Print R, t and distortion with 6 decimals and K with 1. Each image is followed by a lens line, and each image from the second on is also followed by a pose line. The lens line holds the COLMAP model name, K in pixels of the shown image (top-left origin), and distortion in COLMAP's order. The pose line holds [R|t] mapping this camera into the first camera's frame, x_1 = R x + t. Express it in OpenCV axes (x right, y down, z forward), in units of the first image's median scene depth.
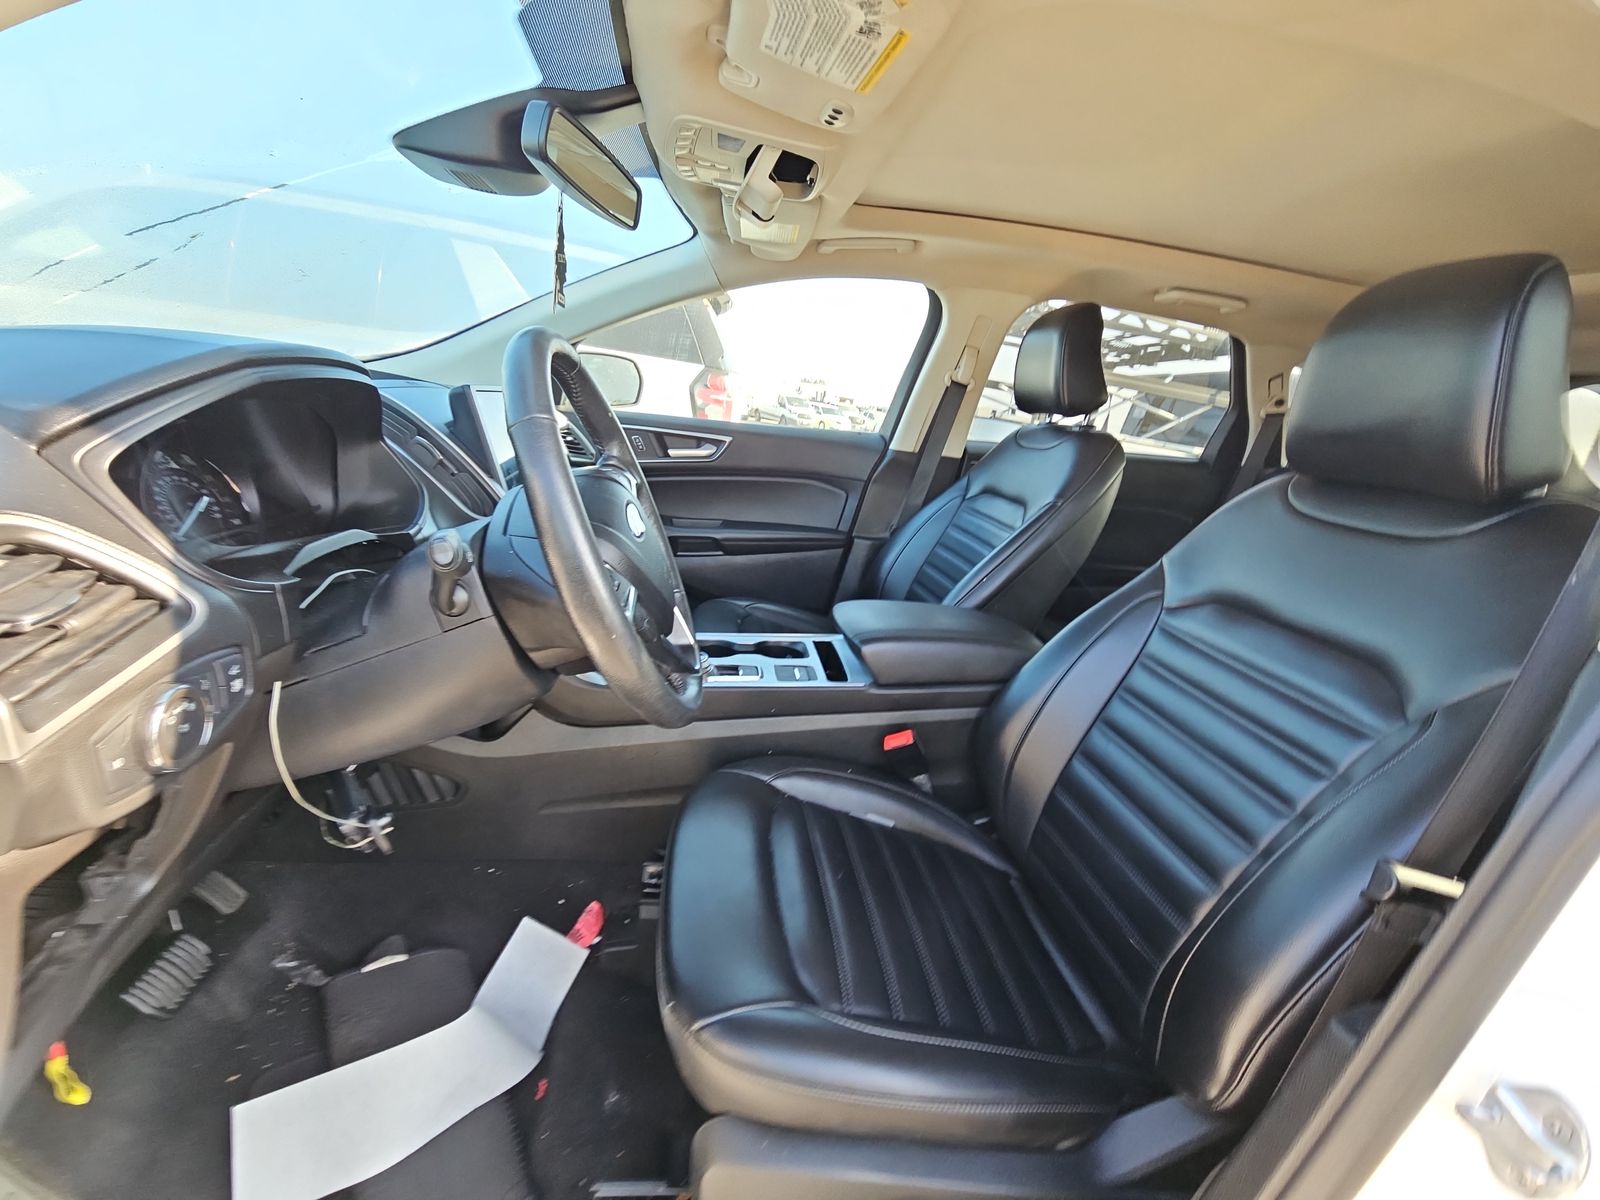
lens RADIAL K [[697.3, 0, 799.0], [0, 697.3, 629.3], [0, 0, 1]] dist [-0.002306, -0.016887]
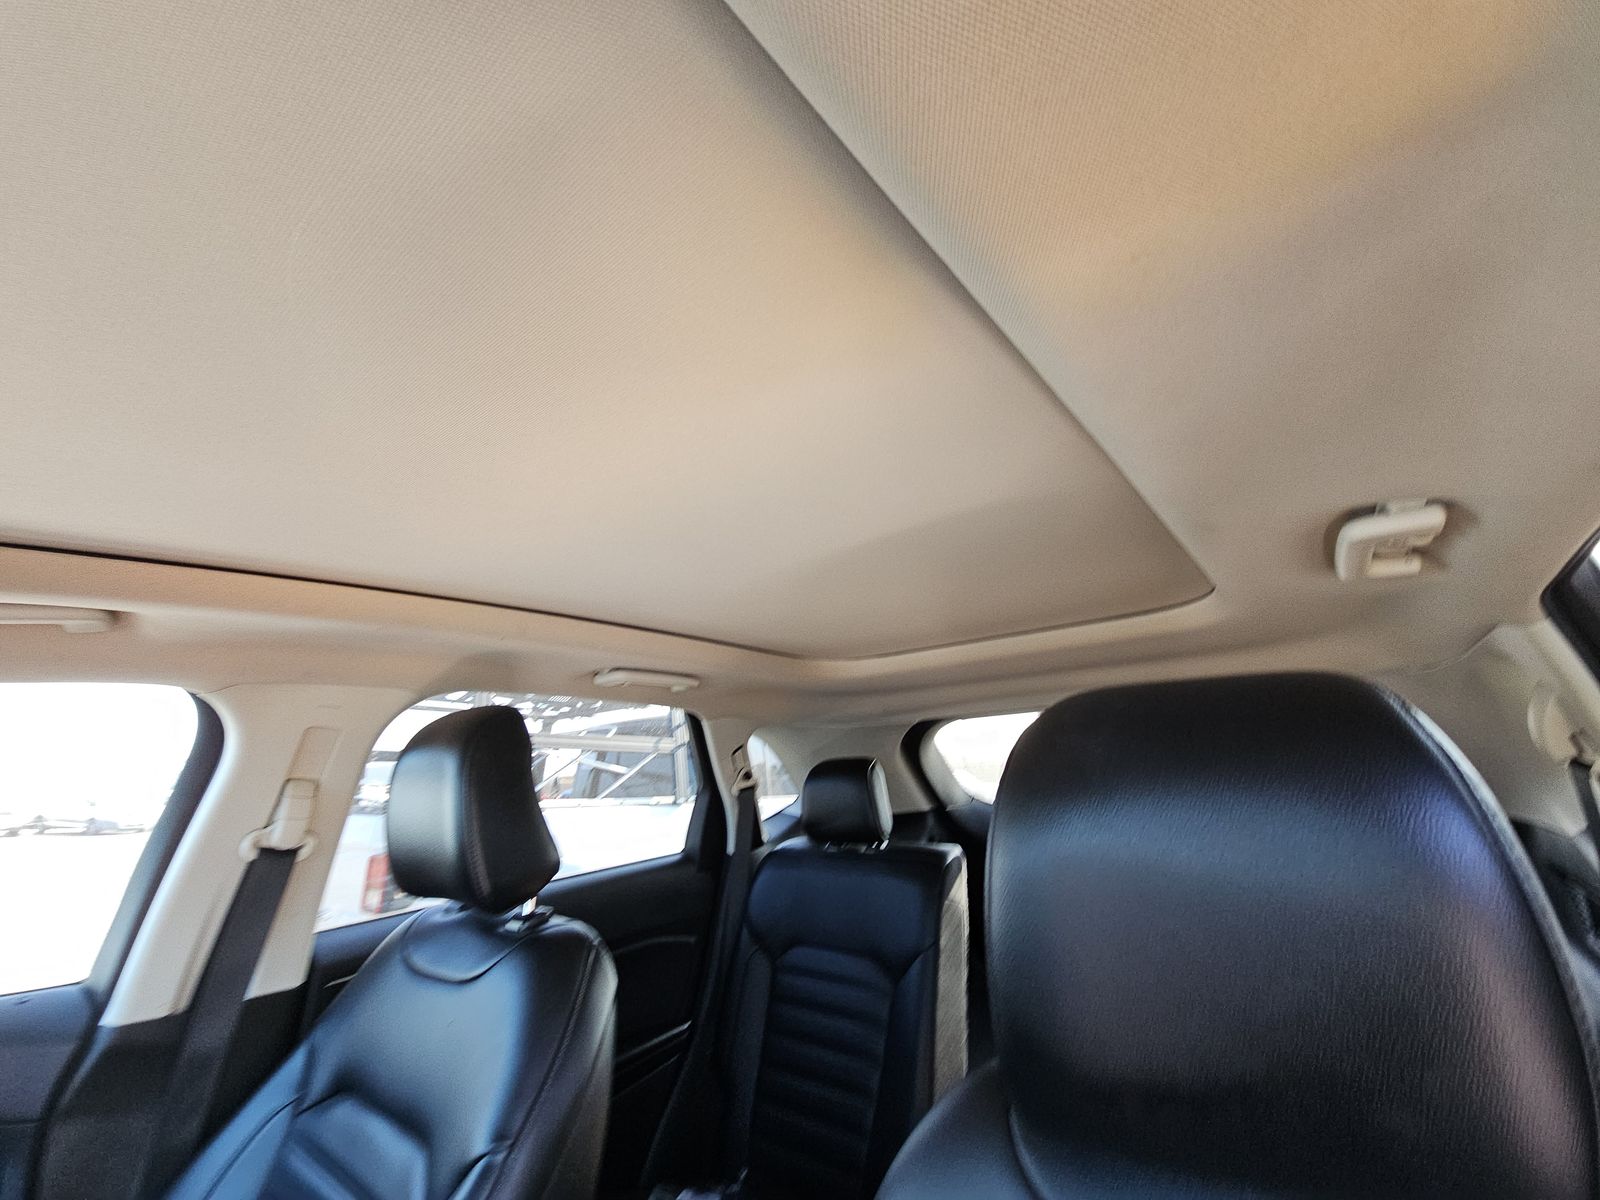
lens RADIAL K [[697.3, 0, 799.0], [0, 697.3, 629.3], [0, 0, 1]] dist [-0.002306, -0.016887]
pose [[0.737240, 0.008697, 0.675575, 0.162014], [0.298456, 0.892875, -0.337193, -0.203439], [-0.606136, 0.450221, 0.655667, 0.339839]]
